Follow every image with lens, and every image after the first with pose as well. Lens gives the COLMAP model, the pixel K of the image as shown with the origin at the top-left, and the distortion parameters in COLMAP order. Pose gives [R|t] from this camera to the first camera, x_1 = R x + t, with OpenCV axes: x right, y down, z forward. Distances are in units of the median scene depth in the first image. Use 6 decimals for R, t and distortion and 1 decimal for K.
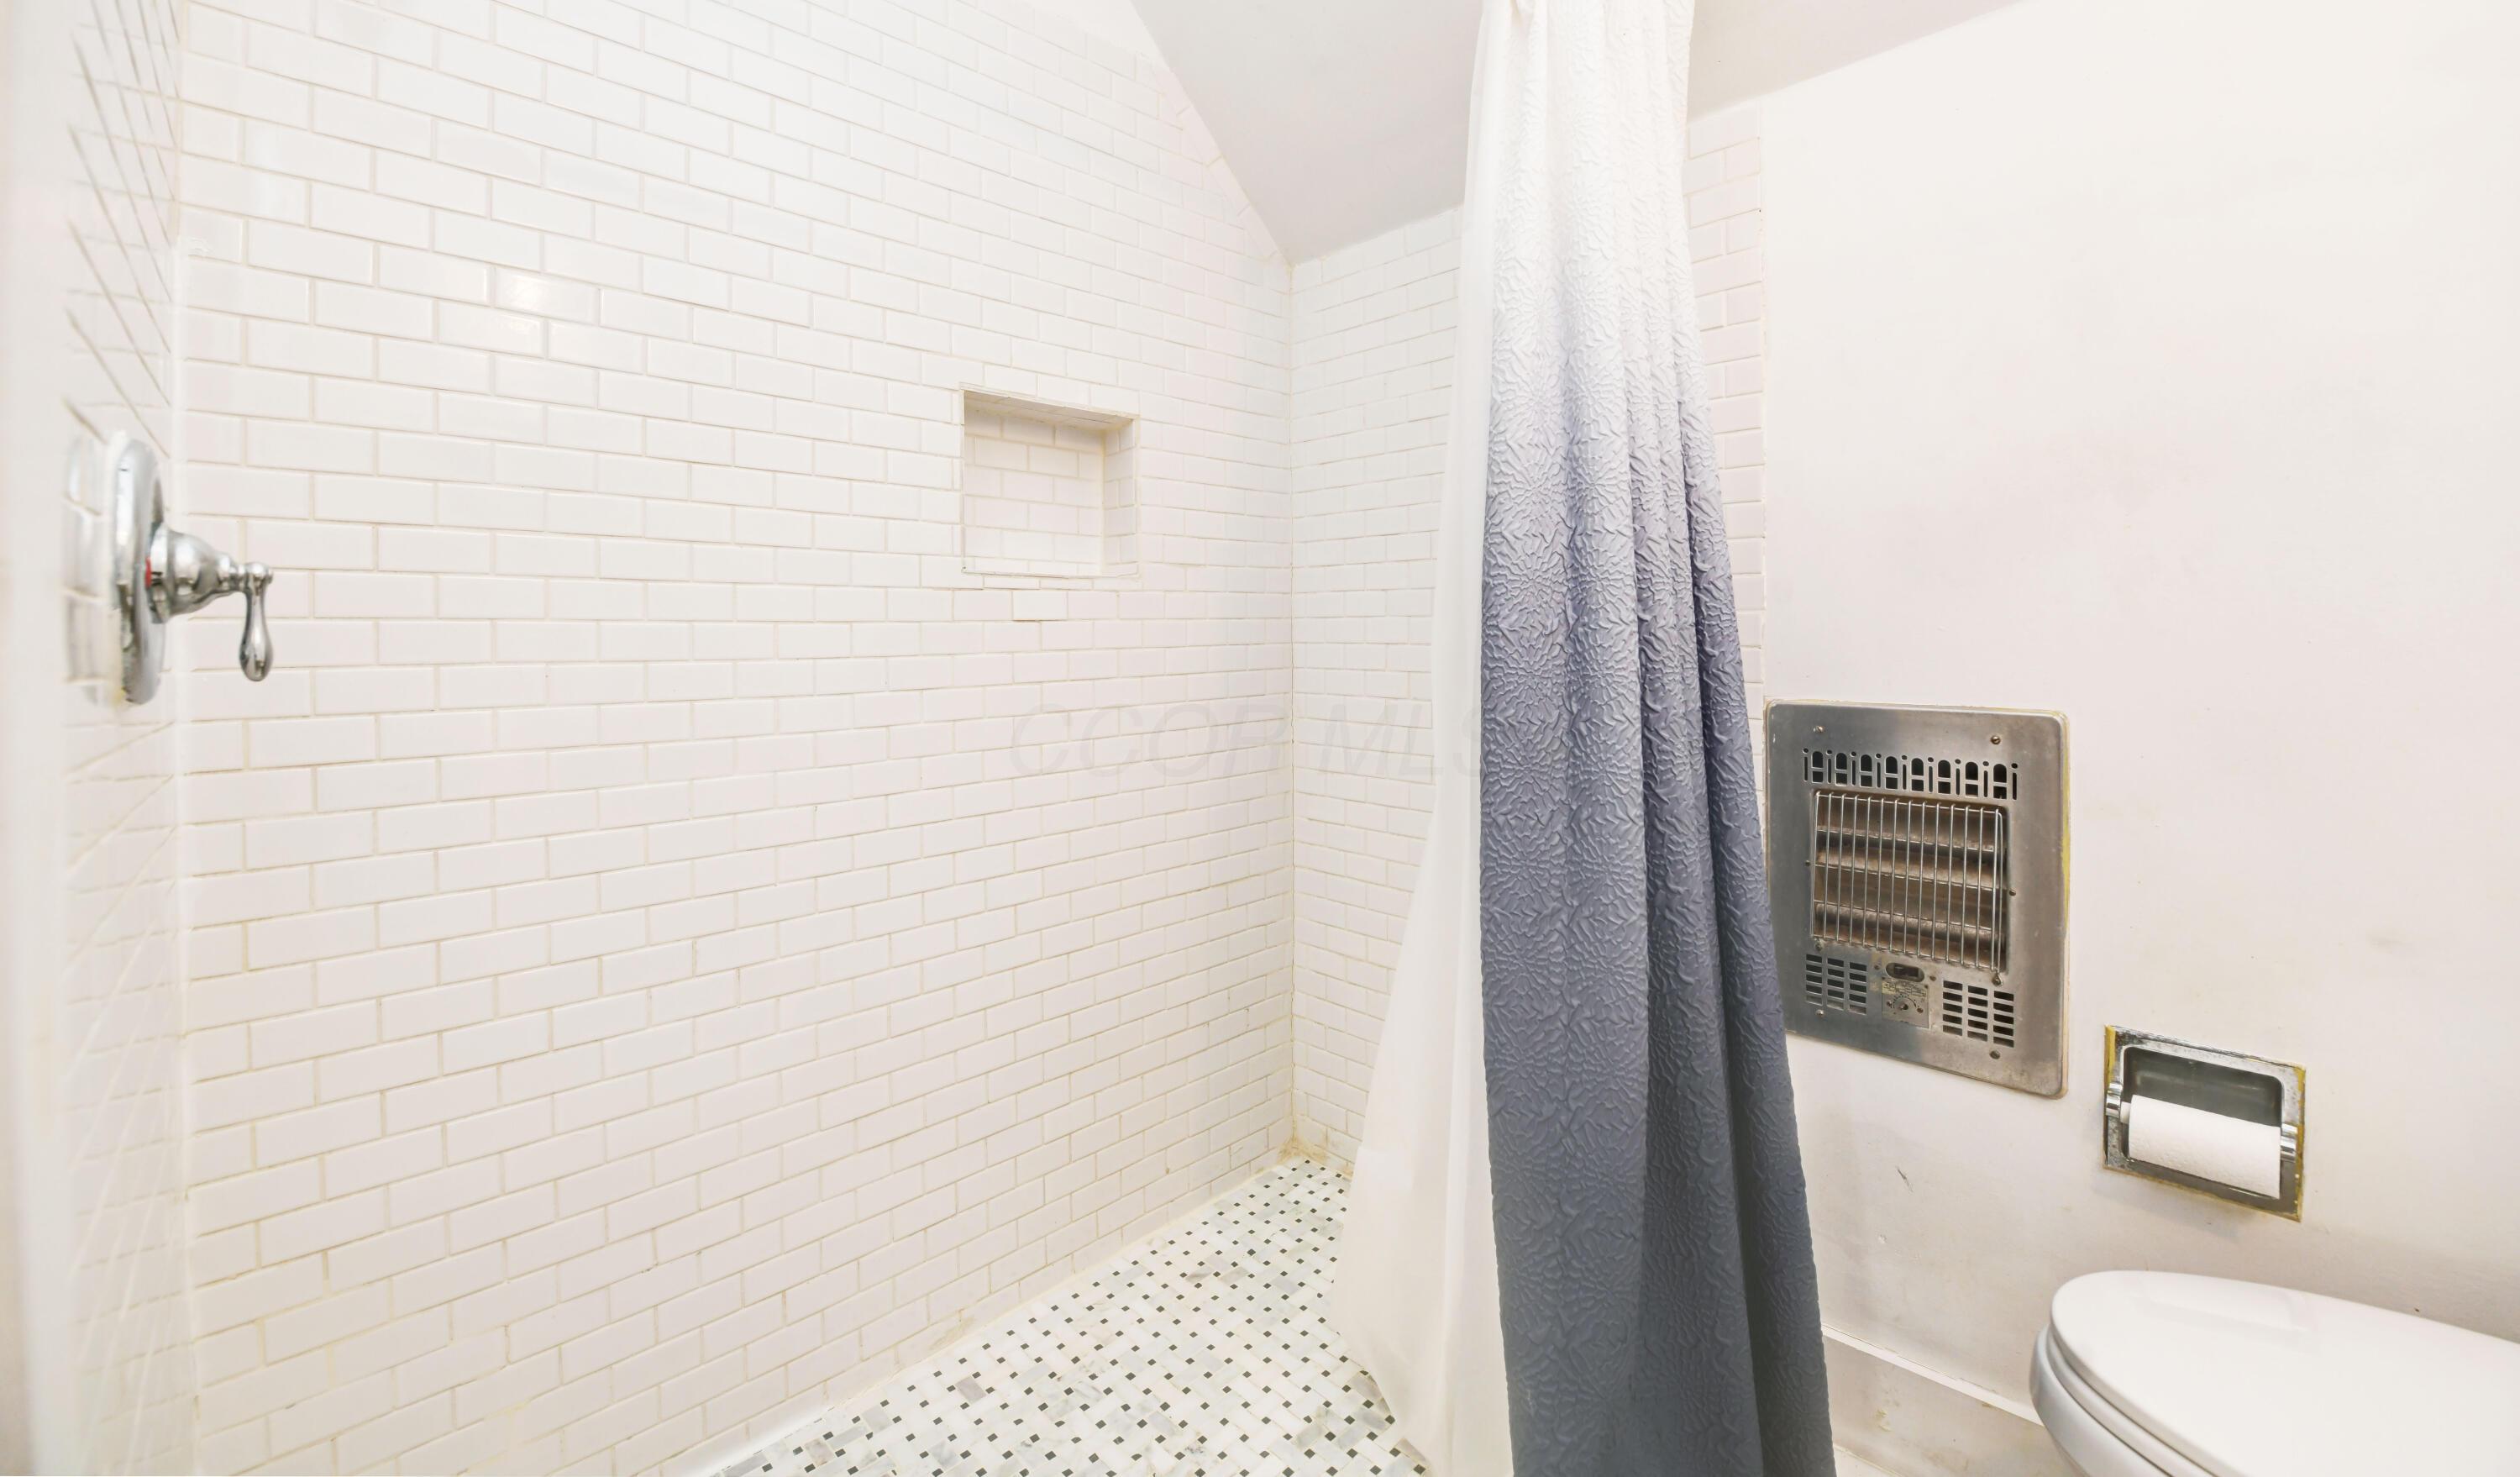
lens RADIAL K [[999.1, 0, 1265.0], [0, 999.1, 635.7], [0, 0, 1]] dist [-0.022575, -0.000288]
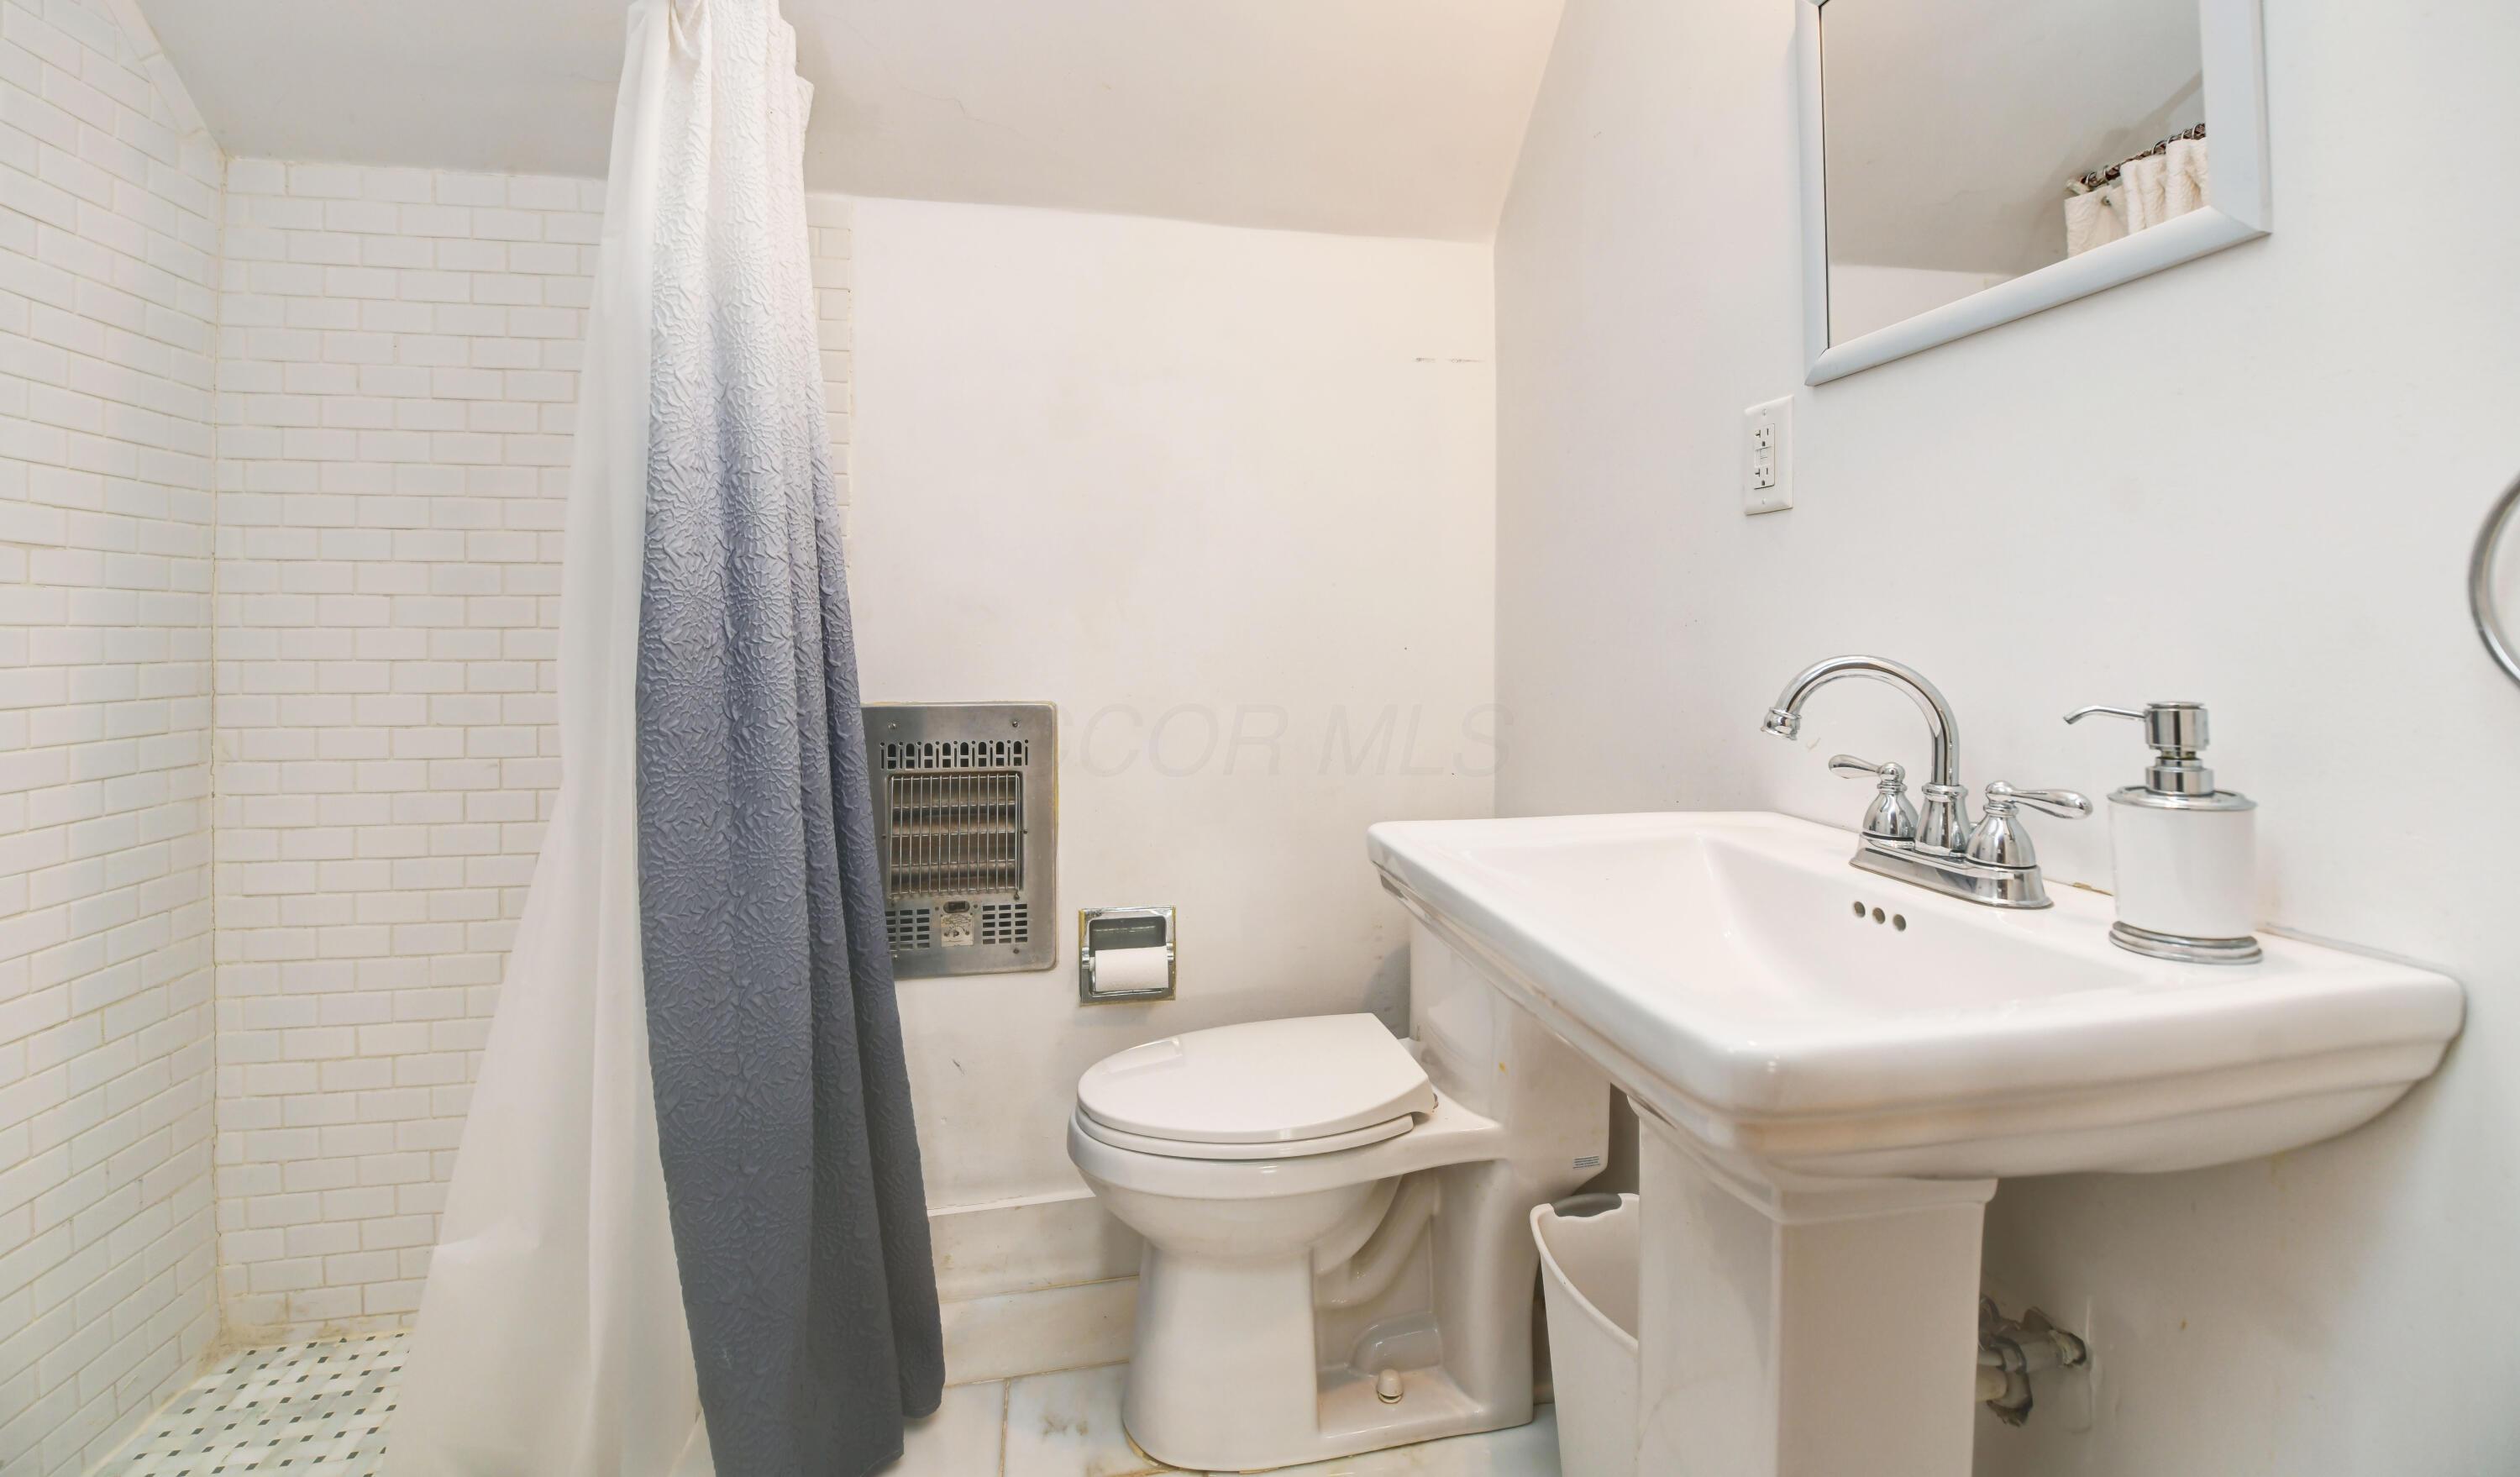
lens RADIAL K [[999.1, 0, 1265.0], [0, 999.1, 635.7], [0, 0, 1]] dist [-0.022575, -0.000288]
pose [[0.546846, 0.012180, 0.837145, -0.268639], [0.002644, 0.999864, -0.016274, 0.004319], [-0.837229, 0.011113, 0.546739, -0.076773]]
